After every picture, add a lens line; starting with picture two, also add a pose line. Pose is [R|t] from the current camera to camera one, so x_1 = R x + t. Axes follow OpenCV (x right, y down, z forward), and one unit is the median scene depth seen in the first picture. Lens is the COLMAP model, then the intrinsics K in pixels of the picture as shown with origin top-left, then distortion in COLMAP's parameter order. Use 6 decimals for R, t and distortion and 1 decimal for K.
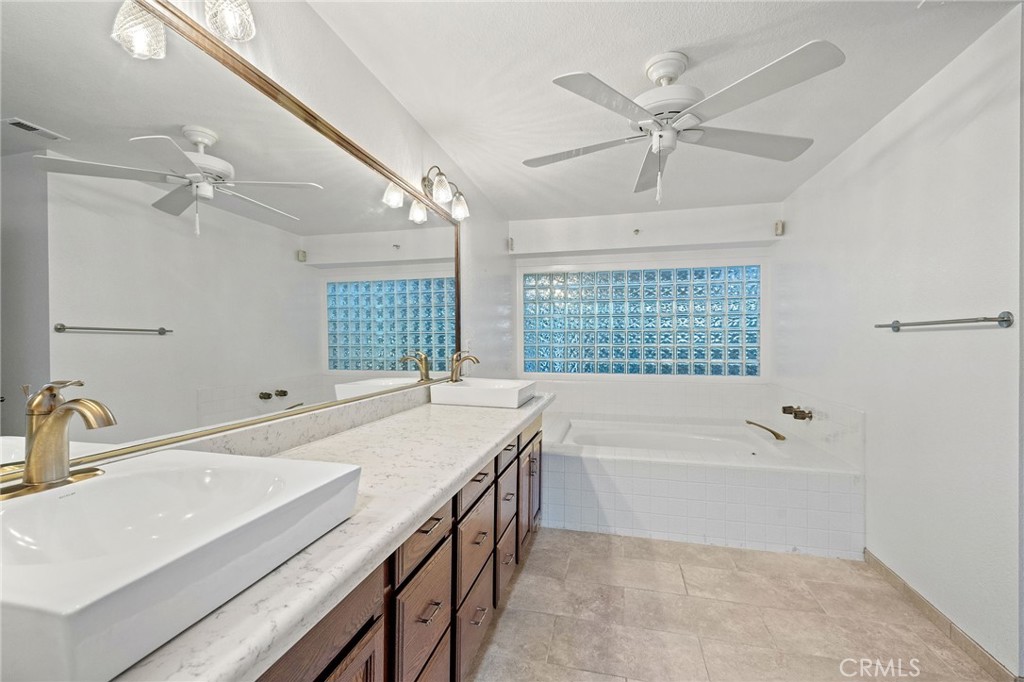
lens RADIAL K [[438.6, 0, 511.8], [0, 438.6, 341.5], [0, 0, 1]] dist [0.004690, -0.001276]
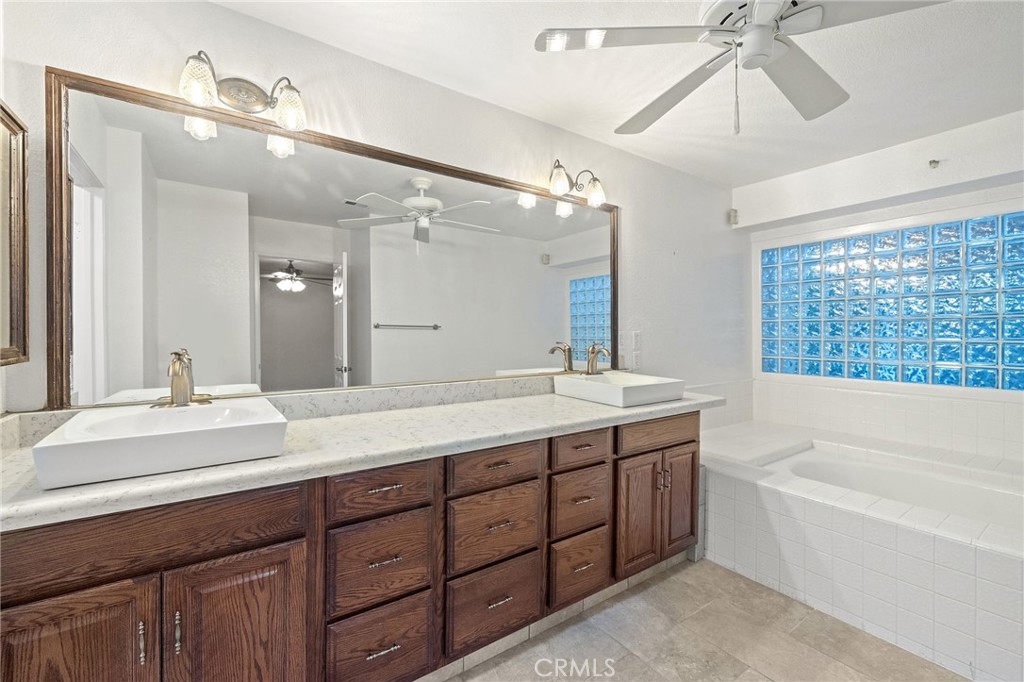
lens RADIAL K [[438.6, 0, 502.8], [0, 438.6, 333.5], [0, 0, 1]] dist [0.004690, -0.001276]
pose [[0.741541, -0.002078, -0.670904, 0.355977], [-0.000864, 0.999991, -0.004052, 0.004509], [0.670907, 0.003585, 0.741533, 0.141500]]
